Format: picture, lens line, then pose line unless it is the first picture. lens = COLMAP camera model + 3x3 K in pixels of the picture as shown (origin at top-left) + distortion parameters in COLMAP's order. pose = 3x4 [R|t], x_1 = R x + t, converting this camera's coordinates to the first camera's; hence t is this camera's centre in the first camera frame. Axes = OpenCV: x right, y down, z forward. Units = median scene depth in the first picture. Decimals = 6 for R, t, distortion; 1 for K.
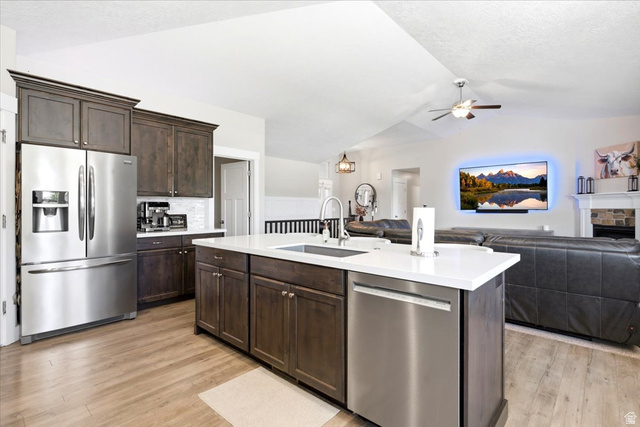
lens RADIAL K [[308.5, 0, 320.0], [0, 308.5, 213.5], [0, 0, 1]] dist [0.000679, -0.000310]
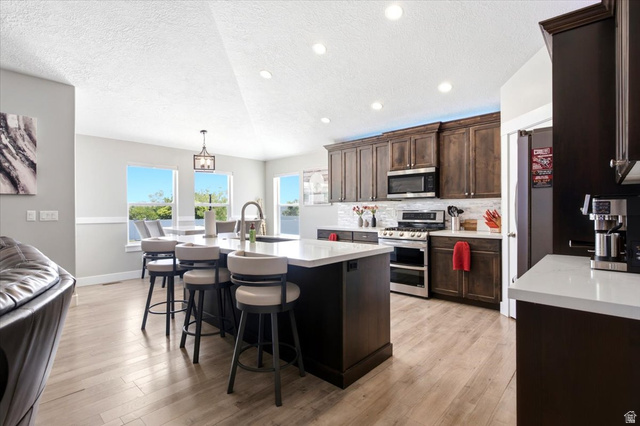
lens RADIAL K [[308.5, 0, 320.0], [0, 308.5, 213.0], [0, 0, 1]] dist [0.000679, -0.000310]
pose [[-0.999978, 0.004085, -0.005145, -0.101155], [0.003986, 0.999809, 0.019141, -0.013886], [0.005222, 0.019120, -0.999804, 0.940831]]
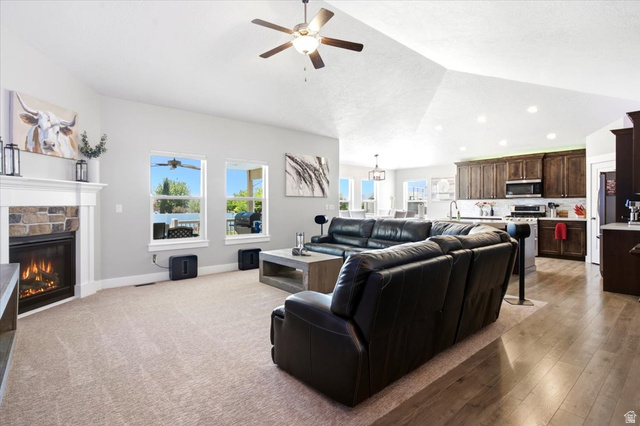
lens RADIAL K [[313.3, 0, 320.4], [0, 313.3, 207.8], [0, 0, 1]] dist [-0.000901, -0.000022]
pose [[-0.992566, 0.001324, 0.121699, 0.346439], [0.003825, 0.999786, 0.020315, -0.022767], [-0.121646, 0.020629, -0.992359, 1.561414]]
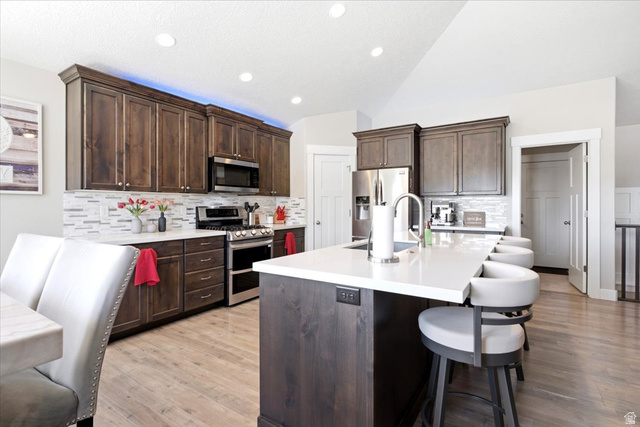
lens RADIAL K [[313.3, 0, 320.4], [0, 313.3, 208.3], [0, 0, 1]] dist [-0.000901, -0.000022]
pose [[0.156394, 0.010391, -0.987640, 0.390774], [-0.012100, 0.999890, 0.008604, -0.008826], [0.987621, 0.010605, 0.156503, 0.236783]]
